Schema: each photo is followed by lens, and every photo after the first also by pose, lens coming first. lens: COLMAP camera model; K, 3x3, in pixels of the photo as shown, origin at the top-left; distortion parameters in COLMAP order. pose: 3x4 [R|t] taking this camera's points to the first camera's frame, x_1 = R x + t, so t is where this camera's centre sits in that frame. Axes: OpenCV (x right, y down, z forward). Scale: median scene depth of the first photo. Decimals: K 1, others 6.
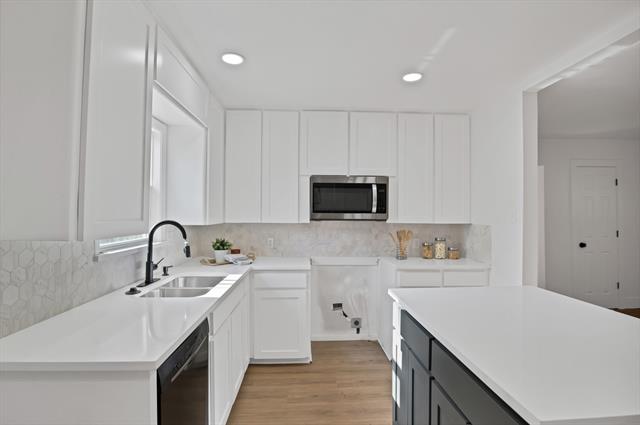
lens RADIAL K [[325.9, 0, 316.2], [0, 325.9, 215.6], [0, 0, 1]] dist [-0.041744, 0.001465]
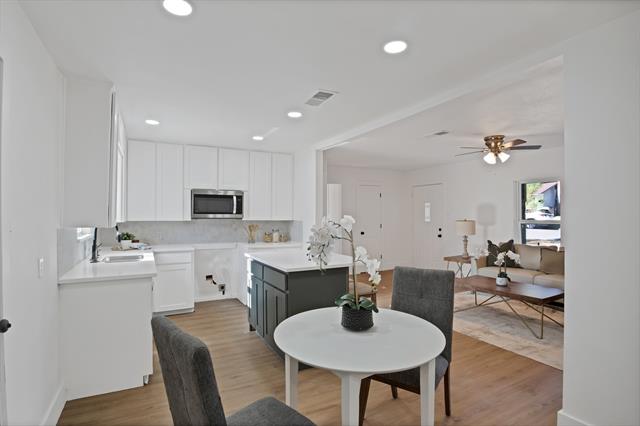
lens RADIAL K [[325.9, 0, 321.2], [0, 325.9, 215.0], [0, 0, 1]] dist [-0.041744, 0.001465]
pose [[0.894852, -0.001753, 0.446360, -0.142282], [0.002695, 0.999995, -0.001477, 0.000598], [-0.446356, 0.002525, 0.894852, -0.570257]]
